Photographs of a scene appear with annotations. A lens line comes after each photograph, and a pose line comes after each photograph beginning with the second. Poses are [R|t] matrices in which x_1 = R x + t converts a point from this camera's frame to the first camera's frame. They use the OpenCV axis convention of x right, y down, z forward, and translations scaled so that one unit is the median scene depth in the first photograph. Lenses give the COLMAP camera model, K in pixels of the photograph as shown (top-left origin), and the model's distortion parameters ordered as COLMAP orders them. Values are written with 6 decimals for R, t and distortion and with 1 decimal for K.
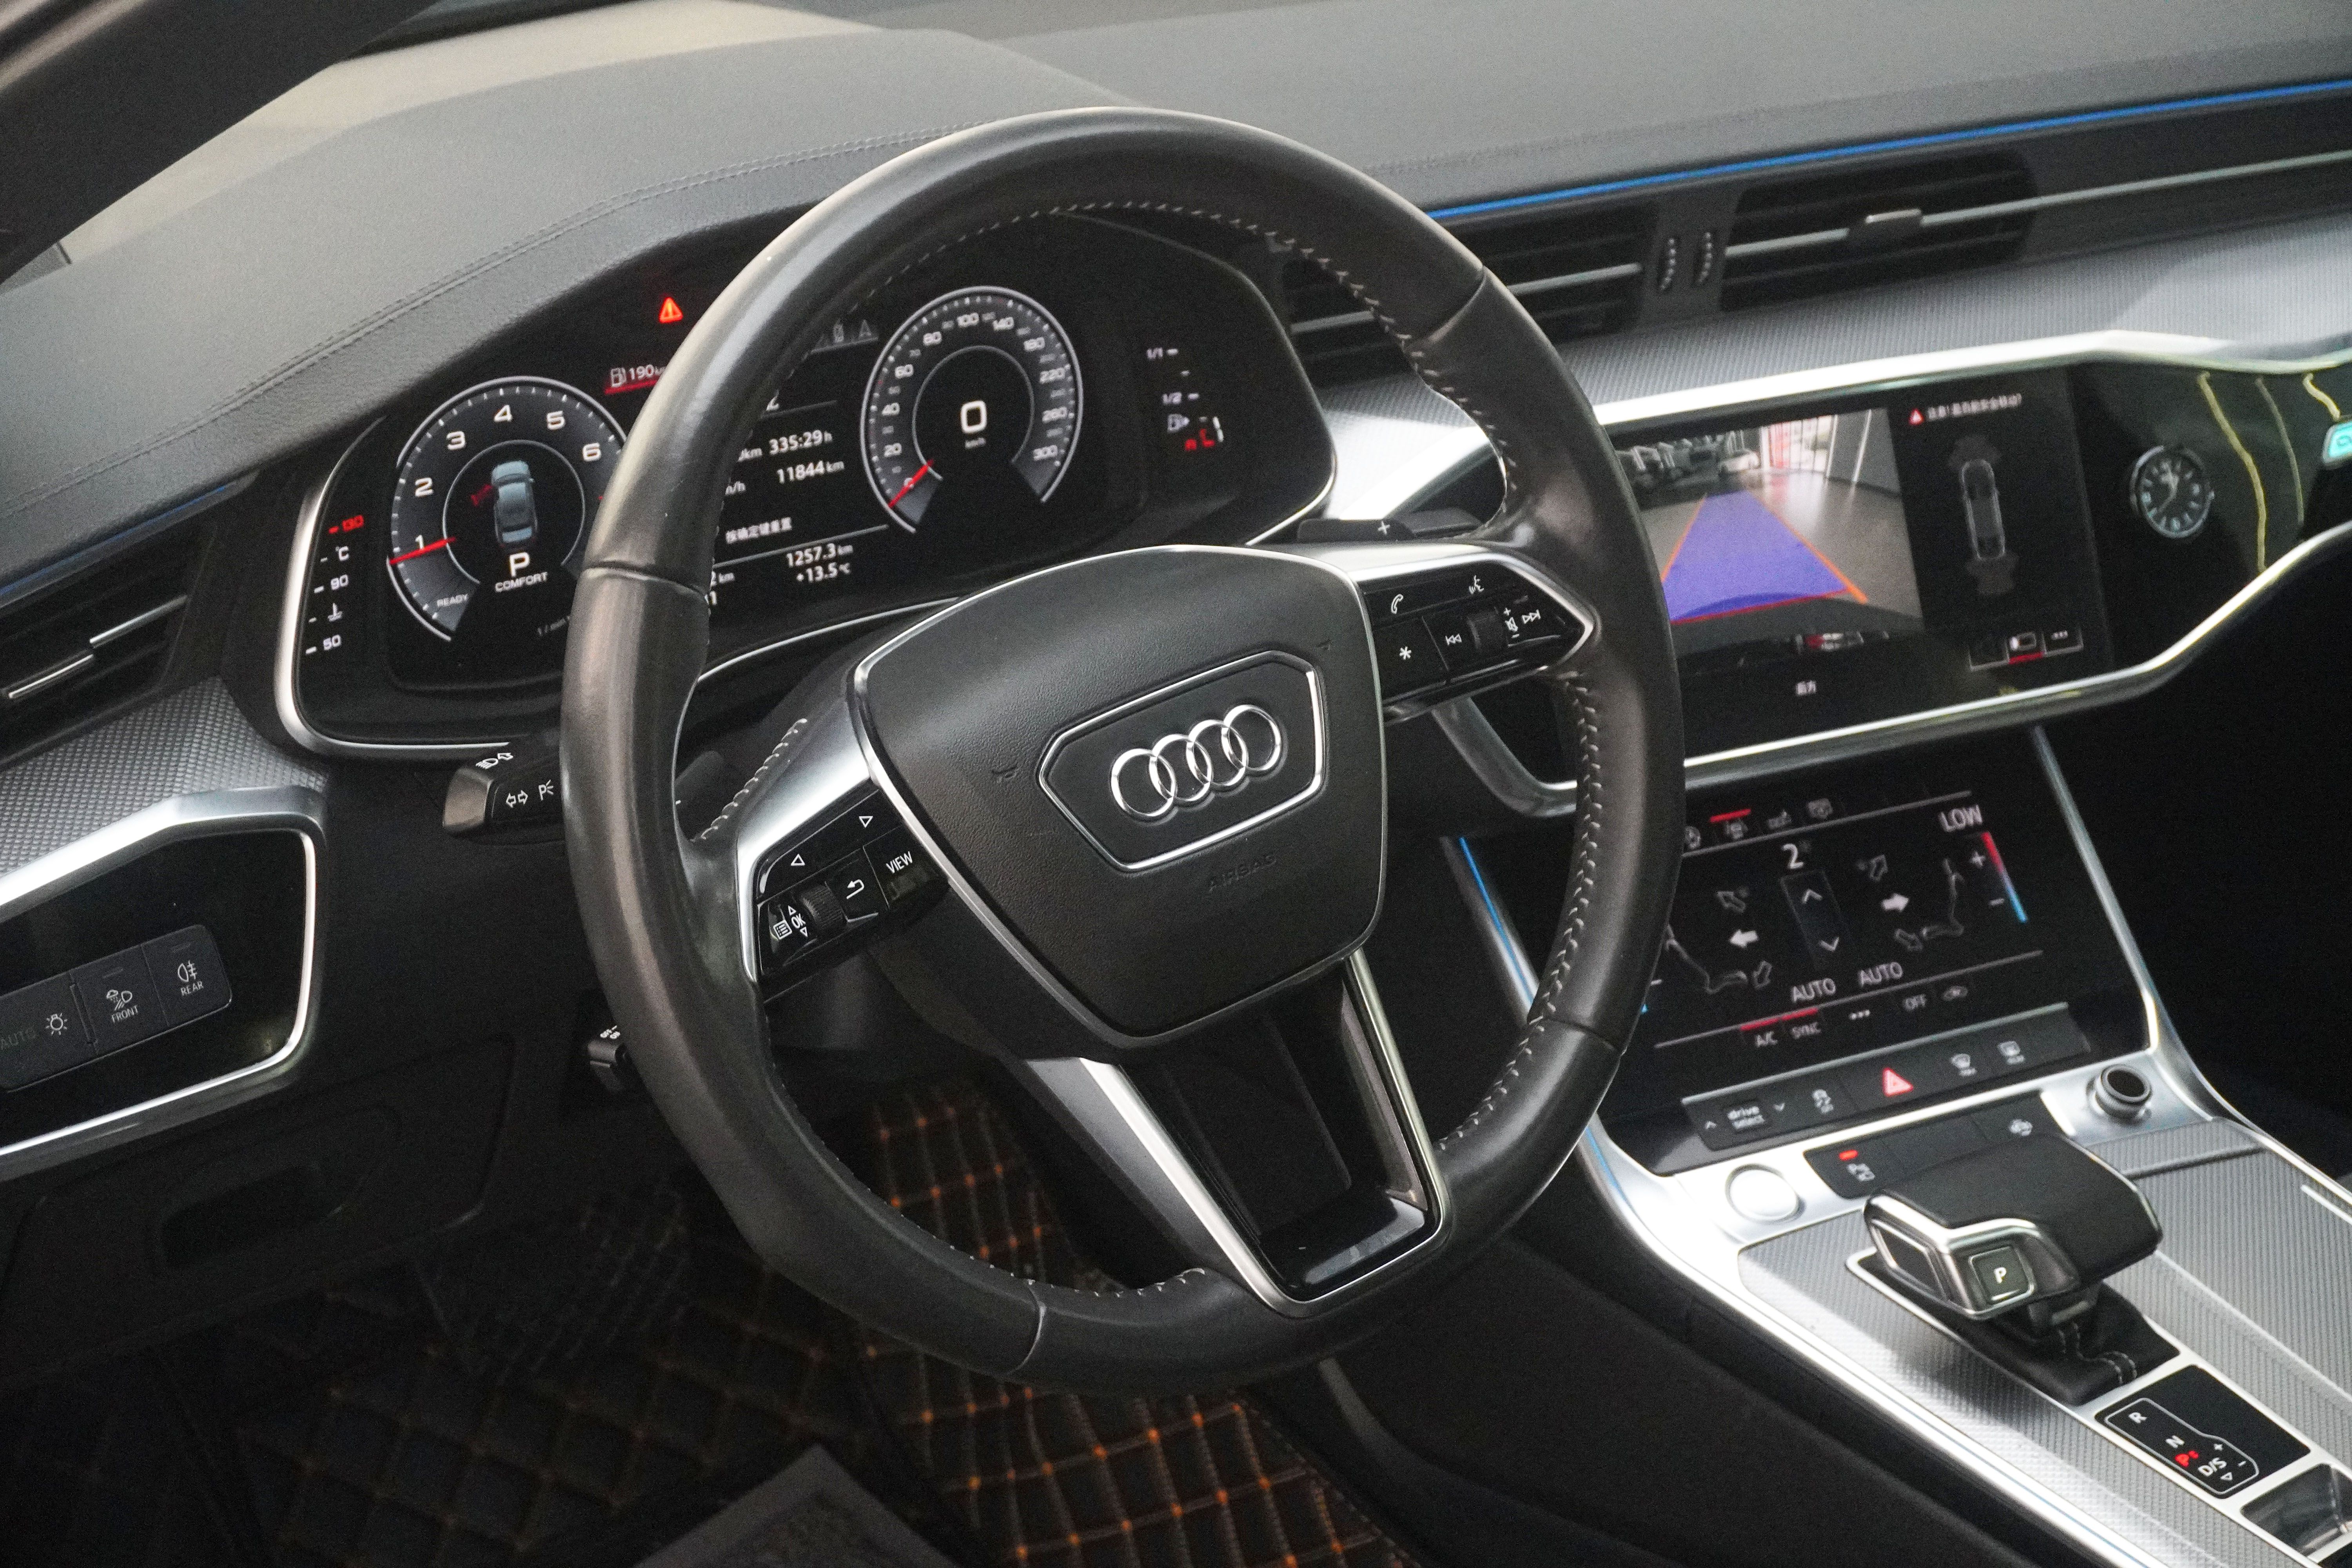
lens RADIAL K [[3499.0, 0, 1177.4], [0, 3499.0, 821.6], [0, 0, 1]] dist [0.008871, 0.051328]
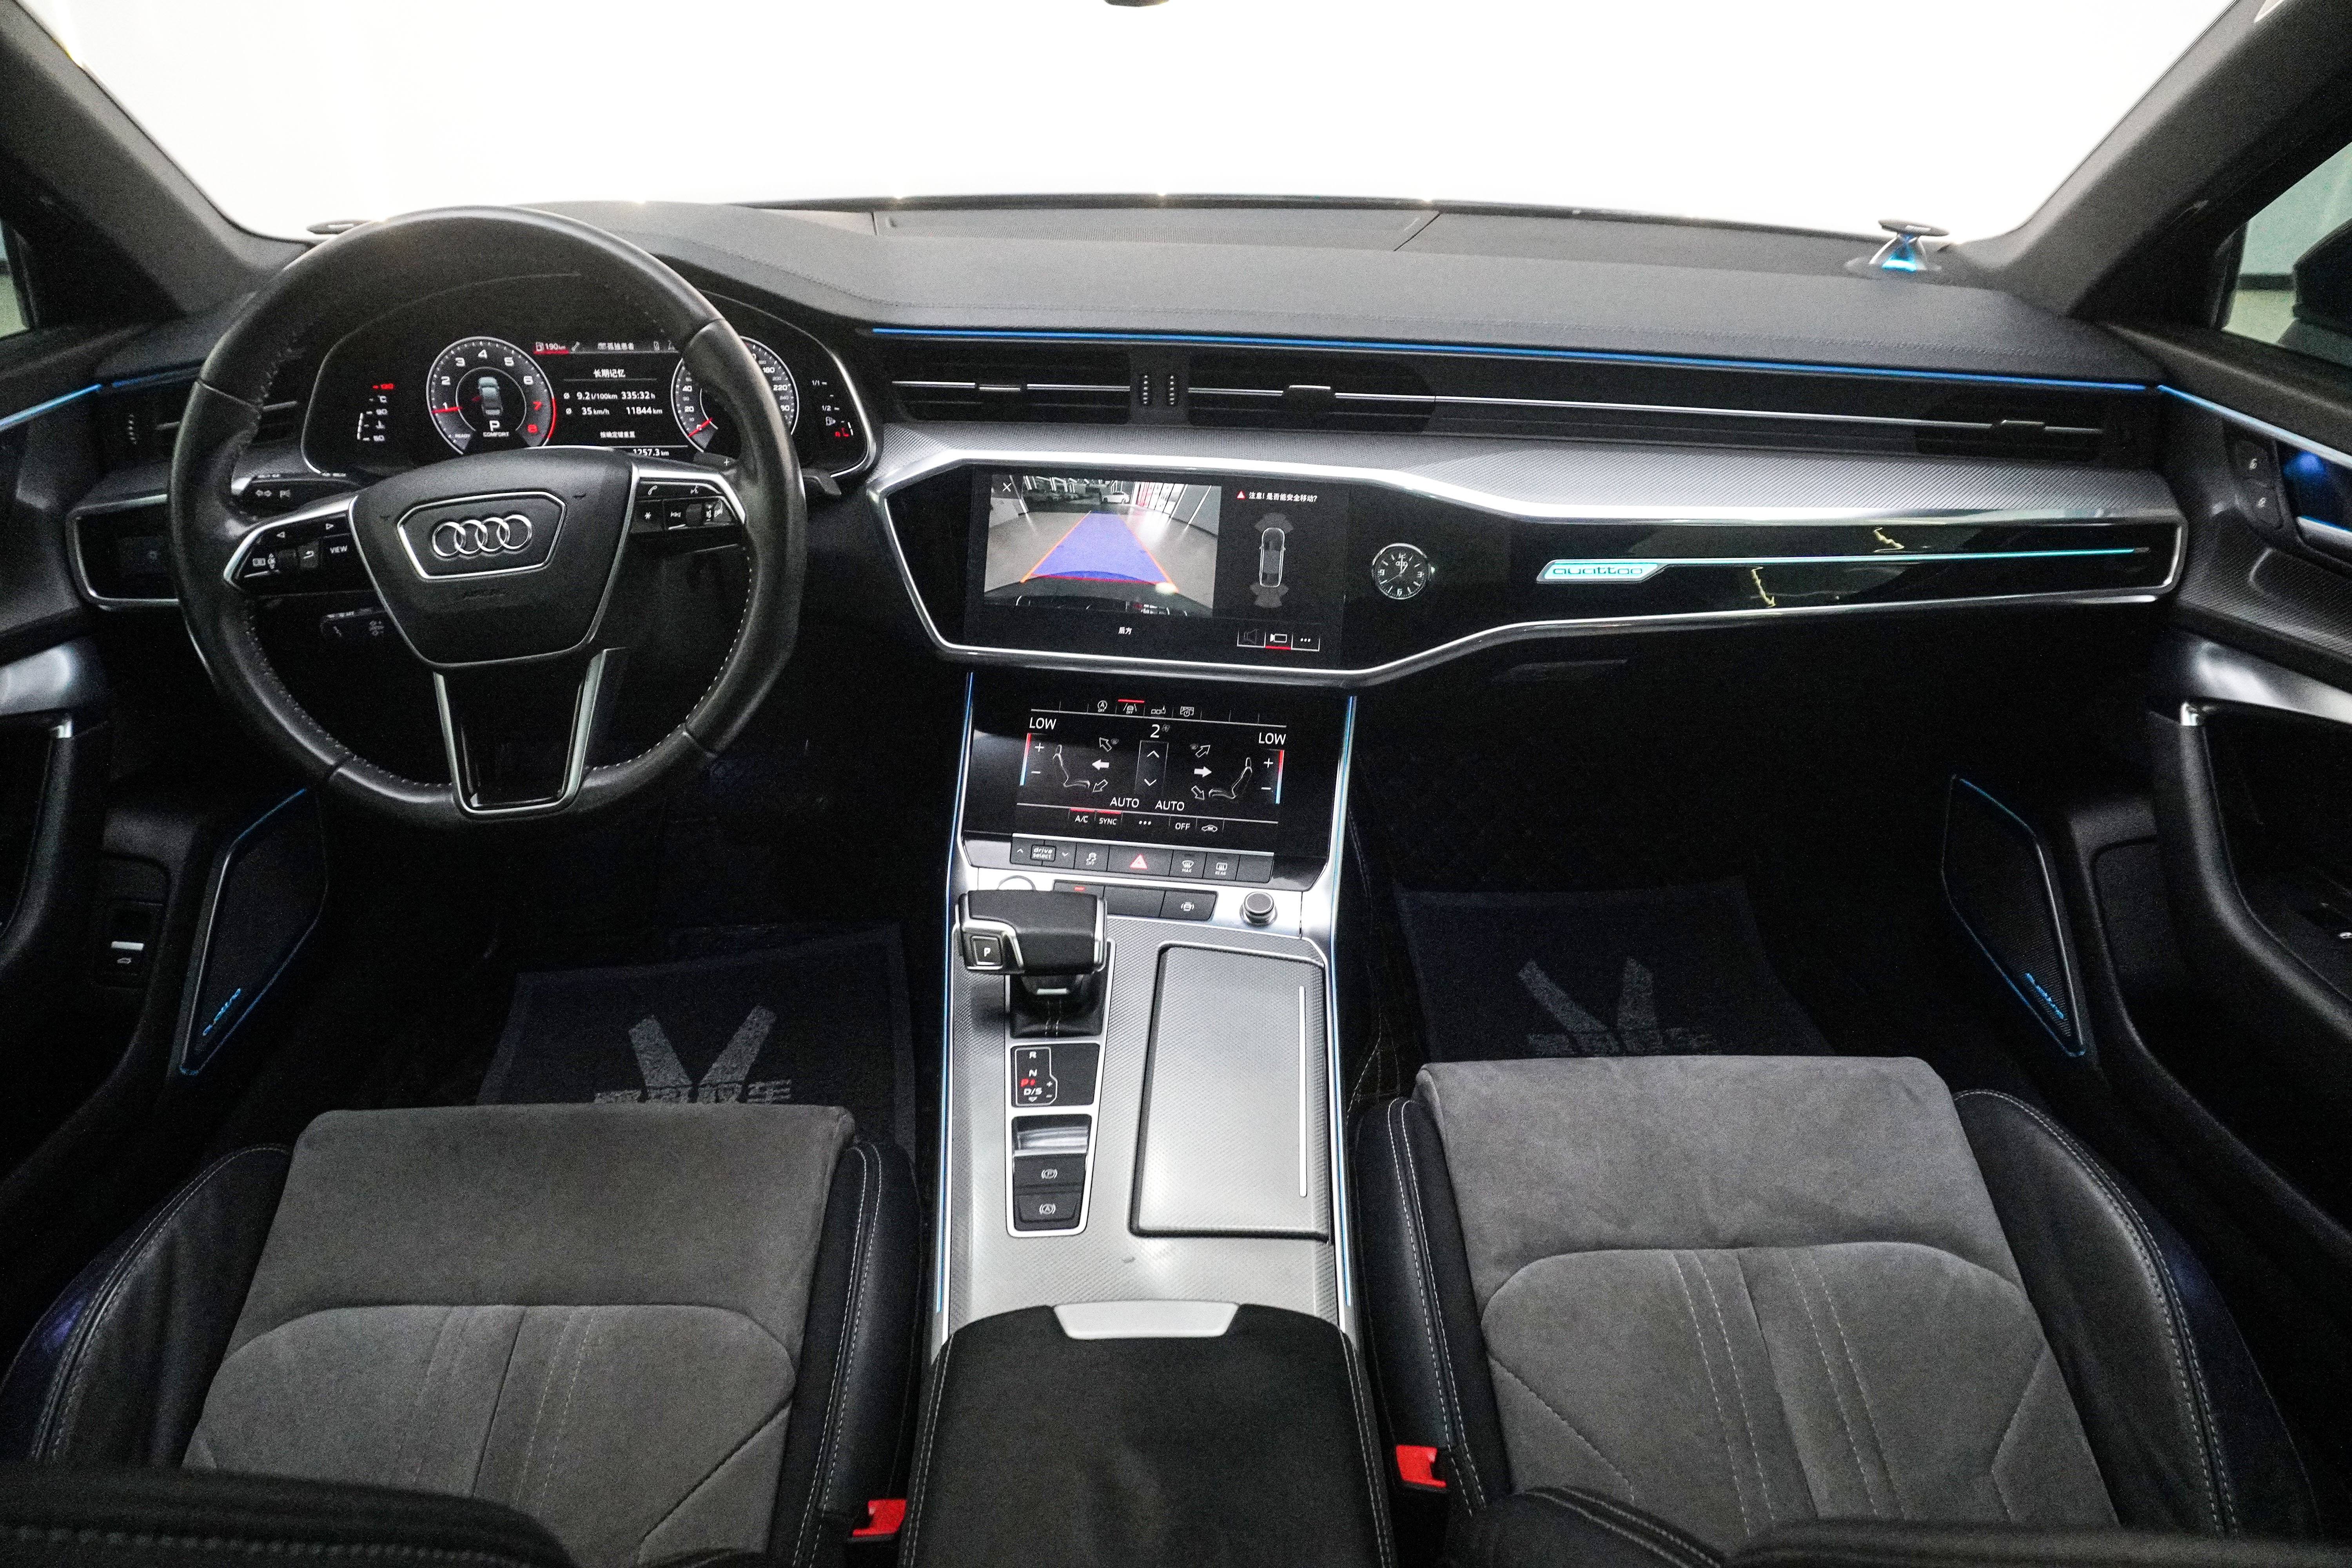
lens RADIAL K [[1542.8, 0, 1176.0], [0, 1542.8, 784.0], [0, 0, 1]] dist [-0.030225, 0.001774]
pose [[0.830792, 0.254559, -0.494959, 0.643144], [-0.239572, 0.966238, 0.094817, -0.045697], [0.502384, 0.039805, 0.863728, 0.358924]]
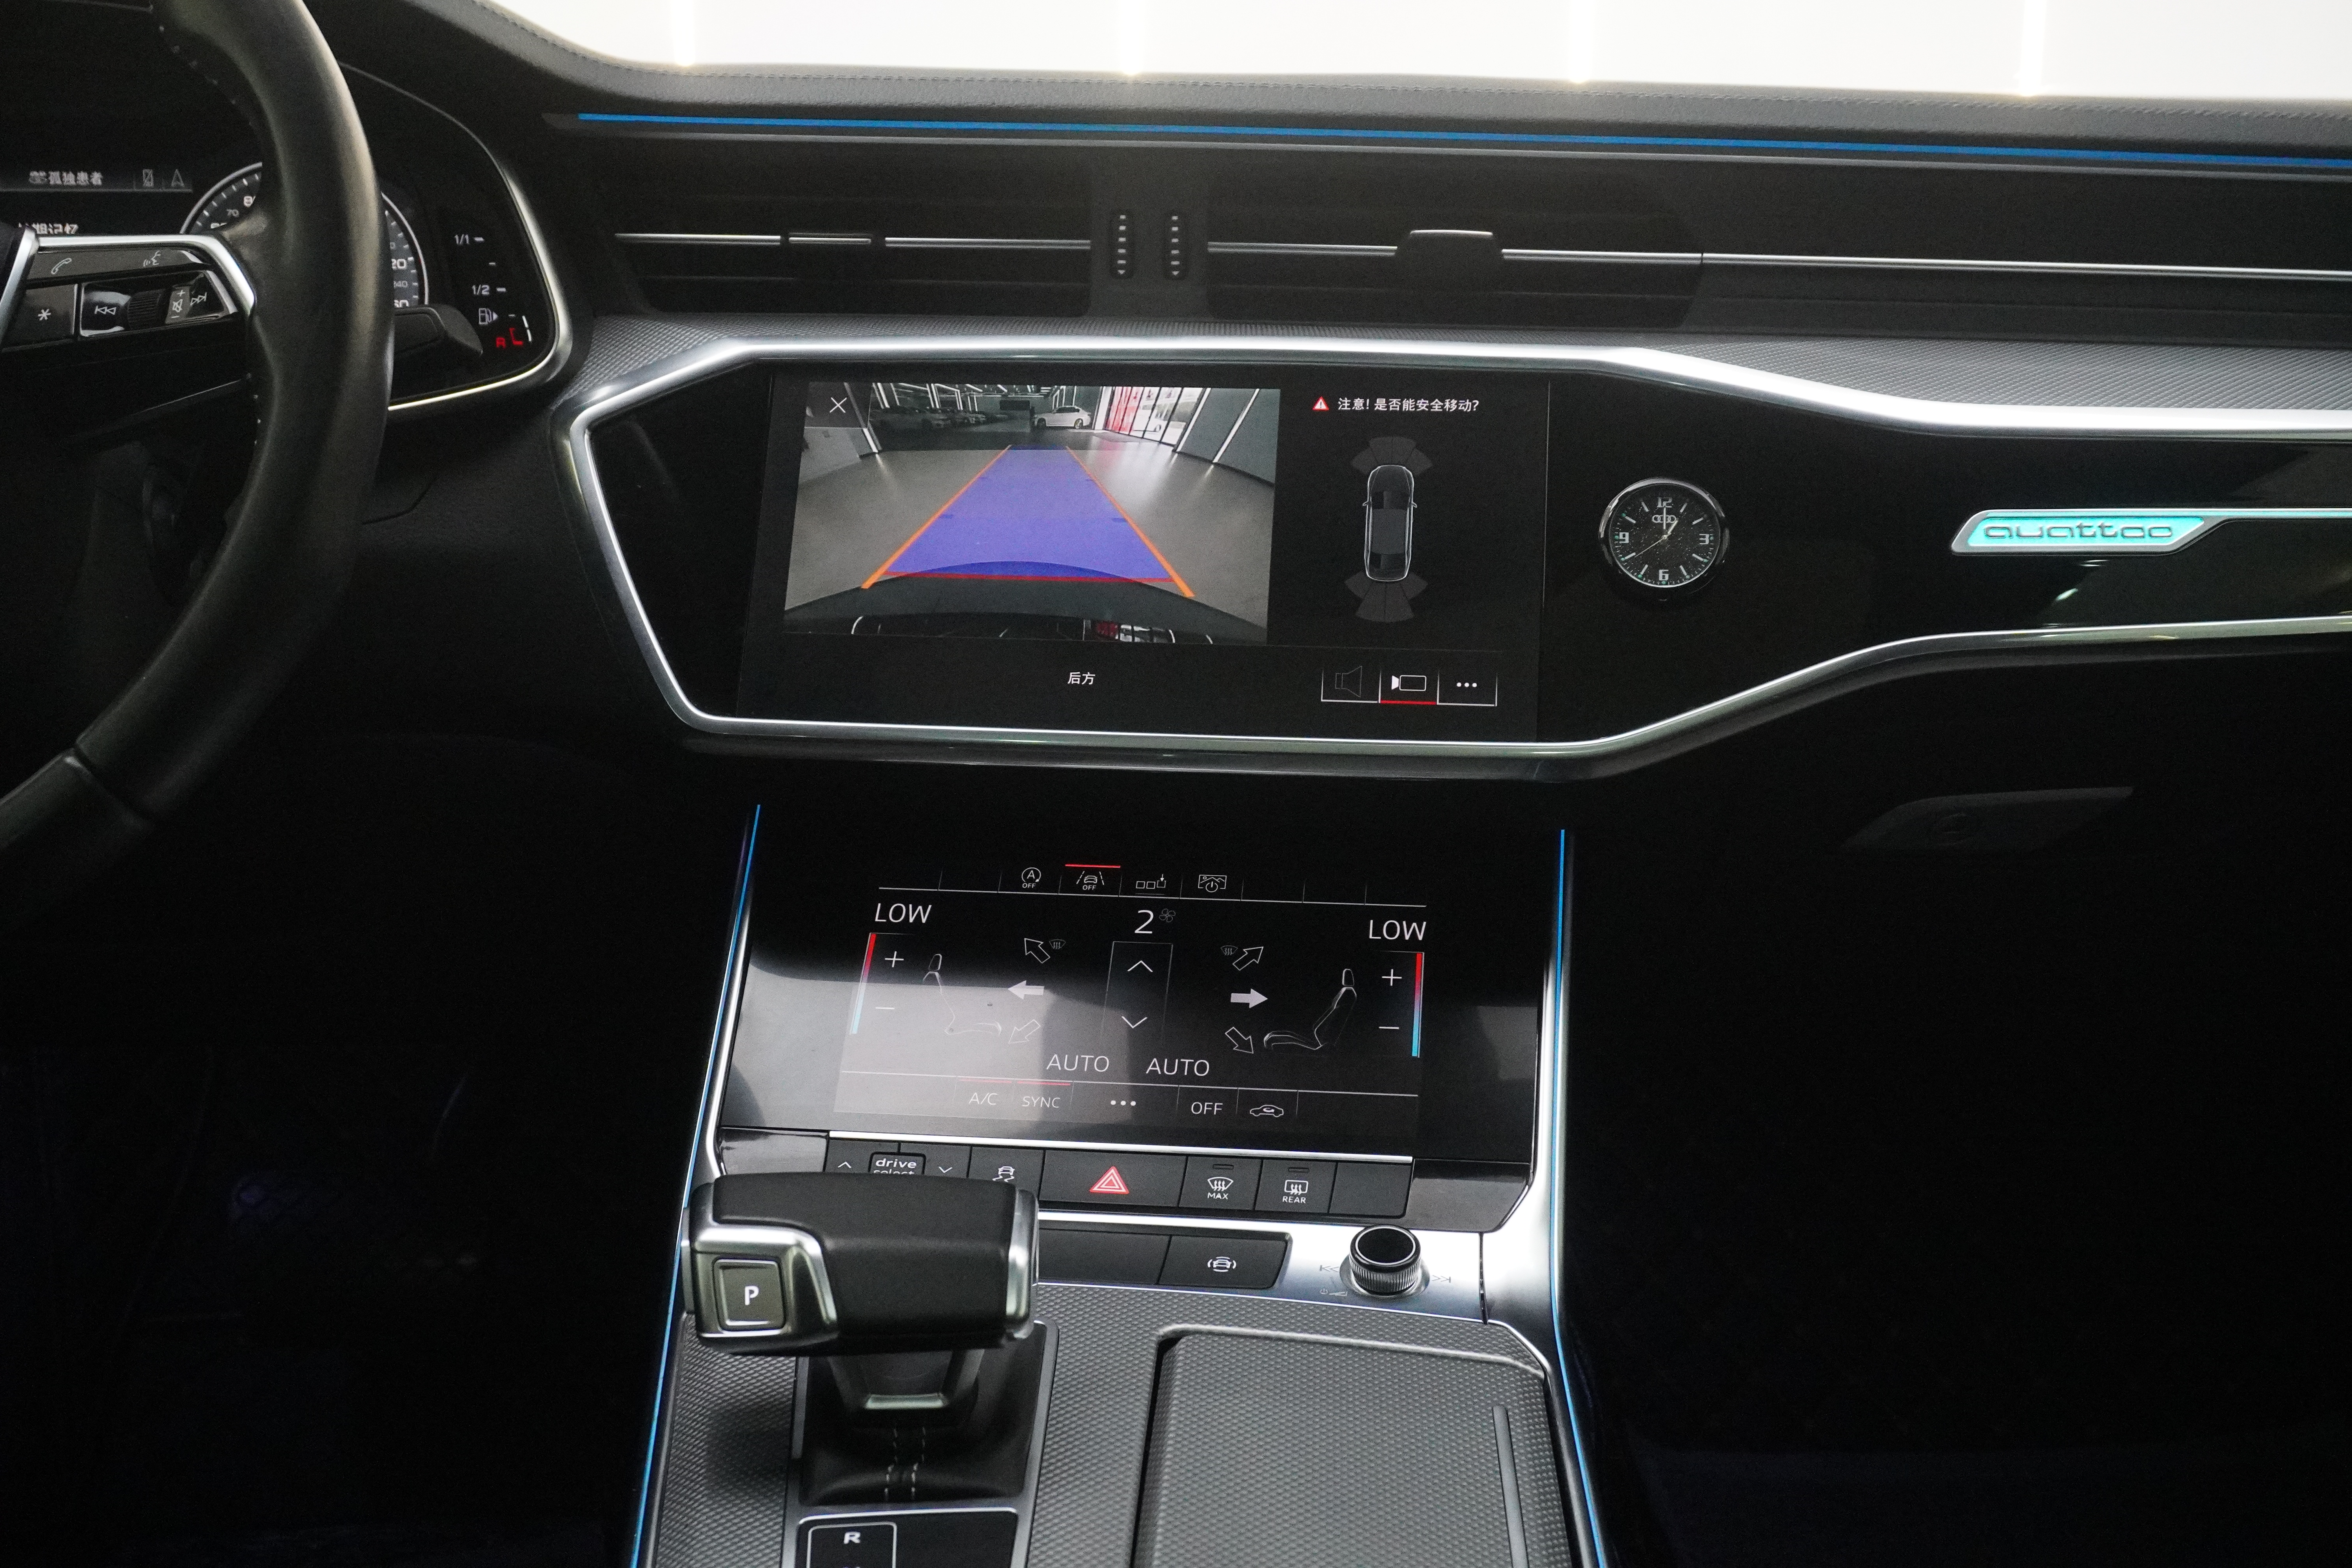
lens RADIAL K [[2594.9, 0, 1176.0], [0, 2594.9, 784.0], [0, 0, 1]] dist [0.001825, 0.035440]
pose [[0.836066, 0.093020, -0.540685, 0.566395], [-0.232388, 0.952788, -0.195426, 0.107687], [0.496979, 0.289038, 0.818211, 0.540712]]
